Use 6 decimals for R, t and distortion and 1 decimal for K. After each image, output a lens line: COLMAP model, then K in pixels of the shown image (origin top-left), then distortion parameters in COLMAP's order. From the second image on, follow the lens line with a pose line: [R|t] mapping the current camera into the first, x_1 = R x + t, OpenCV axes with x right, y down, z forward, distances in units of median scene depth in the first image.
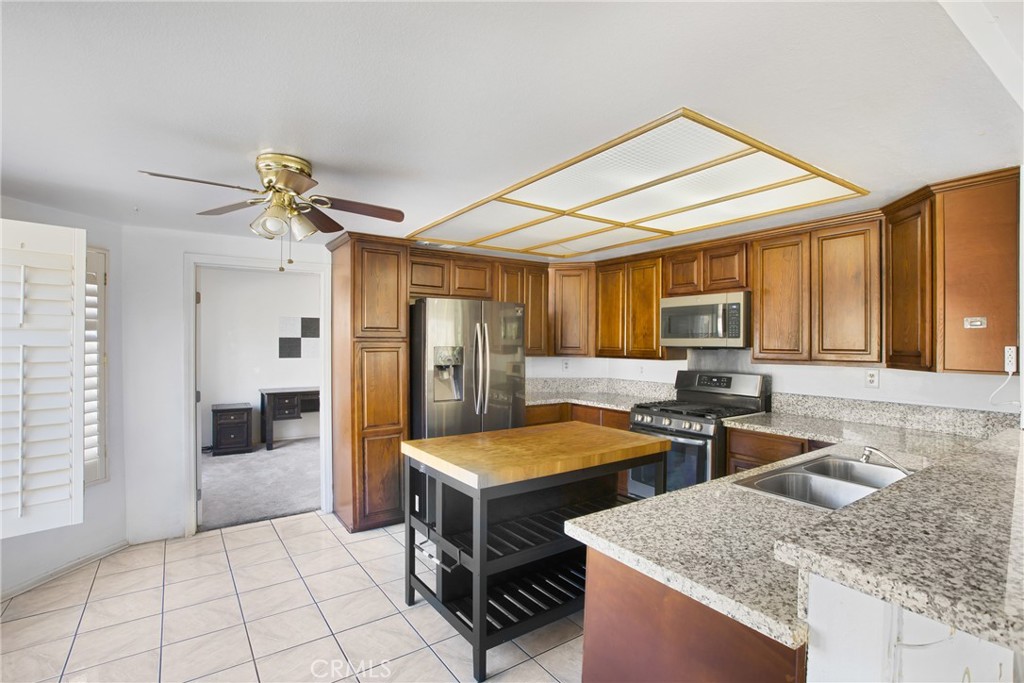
lens RADIAL K [[477.9, 0, 531.8], [0, 477.9, 344.1], [0, 0, 1]] dist [-0.005074, 0.000088]
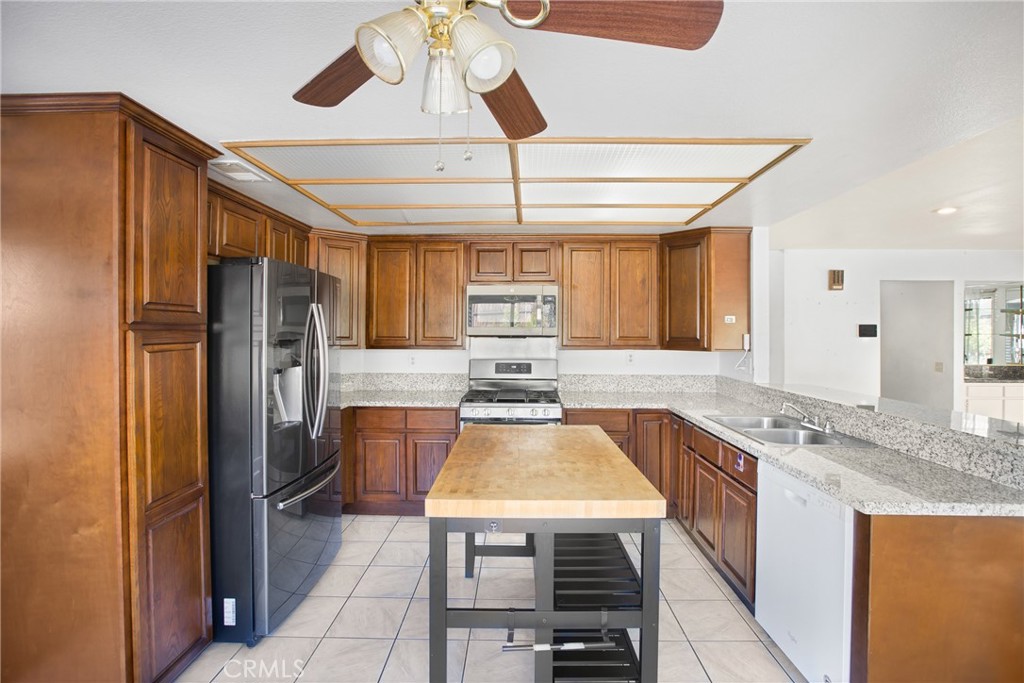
lens RADIAL K [[477.9, 0, 508.6], [0, 477.9, 337.2], [0, 0, 1]] dist [-0.005074, 0.000088]
pose [[0.603135, -0.009761, 0.797579, -0.520995], [0.000253, 0.999927, 0.012045, -0.003246], [-0.797639, -0.007063, 0.603094, 0.416640]]
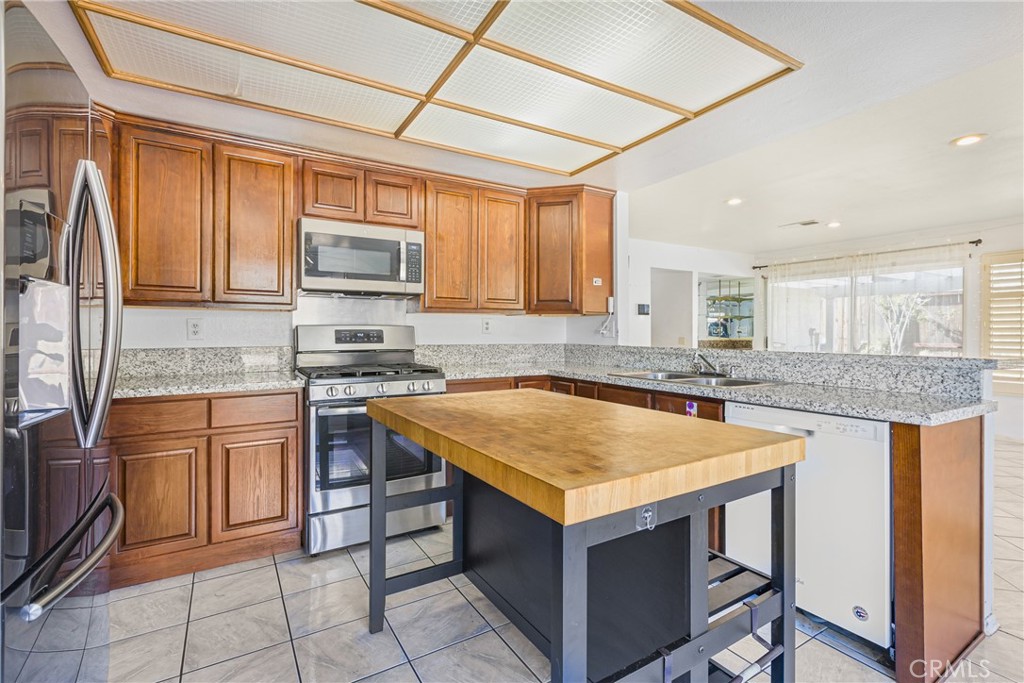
lens RADIAL K [[477.9, 0, 516.8], [0, 477.9, 328.4], [0, 0, 1]] dist [-0.005074, 0.000088]
pose [[0.097883, 0.003565, 0.995192, -0.437848], [0.001175, 0.999992, -0.003698, 0.075465], [-0.995197, 0.001531, 0.097878, 0.736386]]
